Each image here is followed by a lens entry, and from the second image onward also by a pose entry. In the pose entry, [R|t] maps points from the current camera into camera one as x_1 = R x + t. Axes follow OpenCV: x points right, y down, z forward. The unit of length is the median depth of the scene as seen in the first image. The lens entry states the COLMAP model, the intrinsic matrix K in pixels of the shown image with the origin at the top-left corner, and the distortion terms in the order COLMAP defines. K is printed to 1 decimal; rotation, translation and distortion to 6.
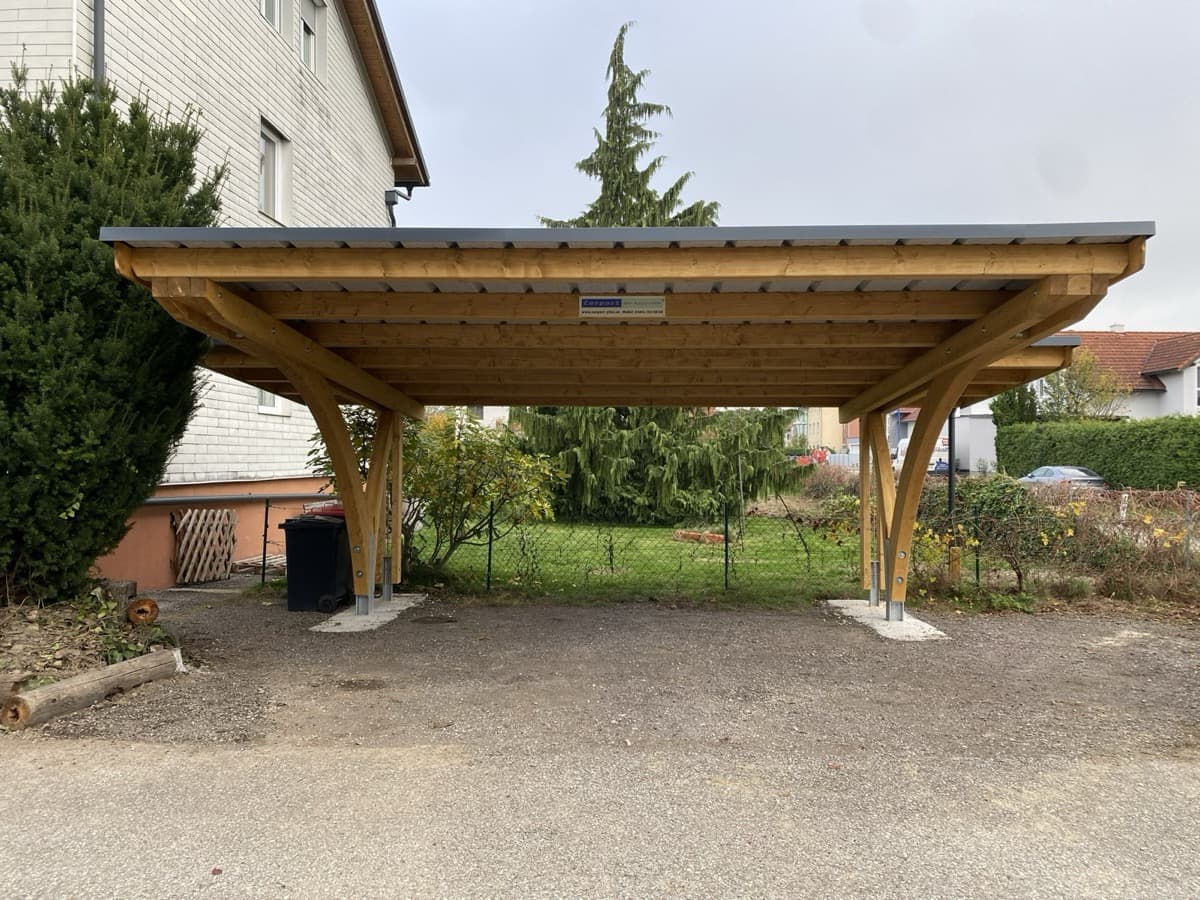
lens RADIAL K [[918.1, 0, 596.7], [0, 918.1, 455.3], [0, 0, 1]] dist [0.031058, -0.029338]
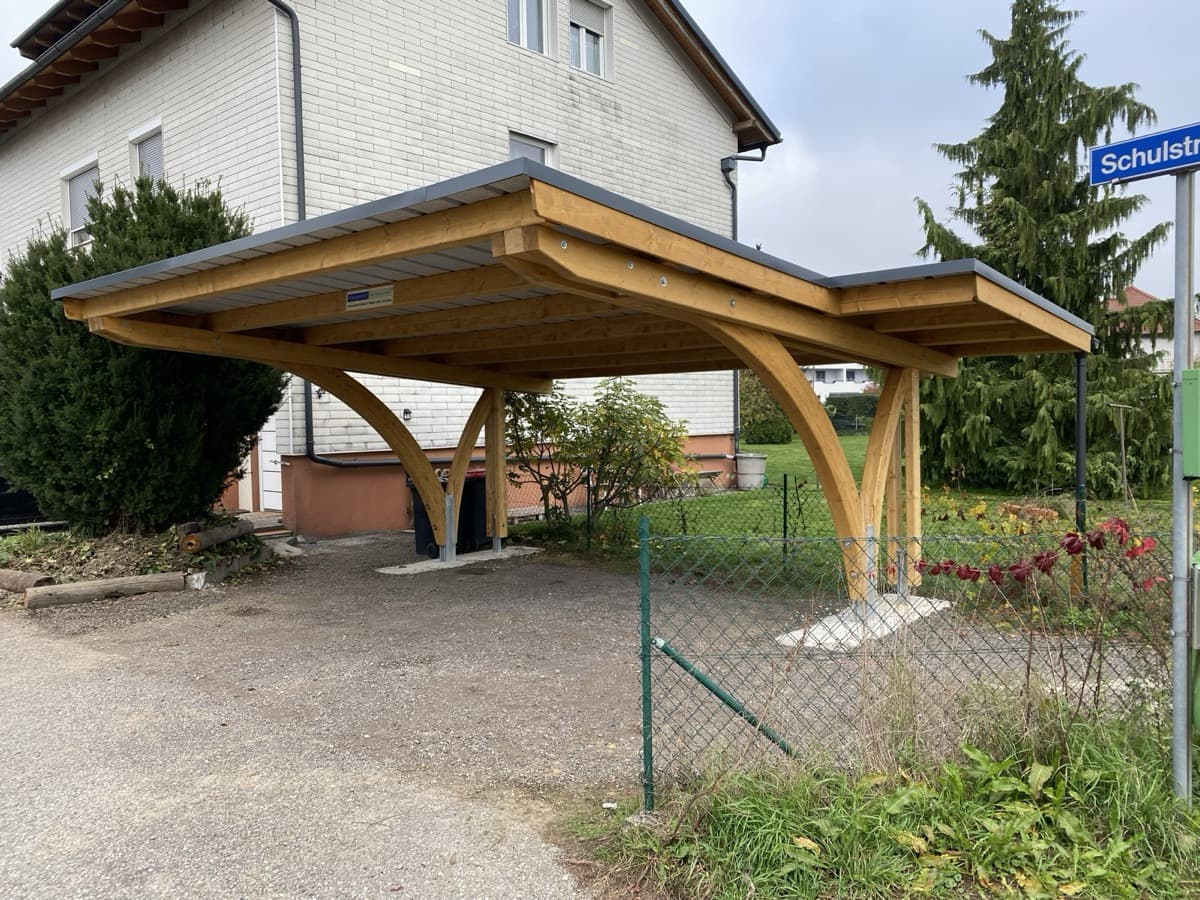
lens RADIAL K [[918.1, 0, 595.2], [0, 918.1, 446.5], [0, 0, 1]] dist [0.031058, -0.029338]
pose [[0.773632, 0.003046, -0.633627, 0.388088], [0.023601, 0.999156, 0.033620, -0.006452], [0.633195, -0.040964, 0.772908, 0.130517]]
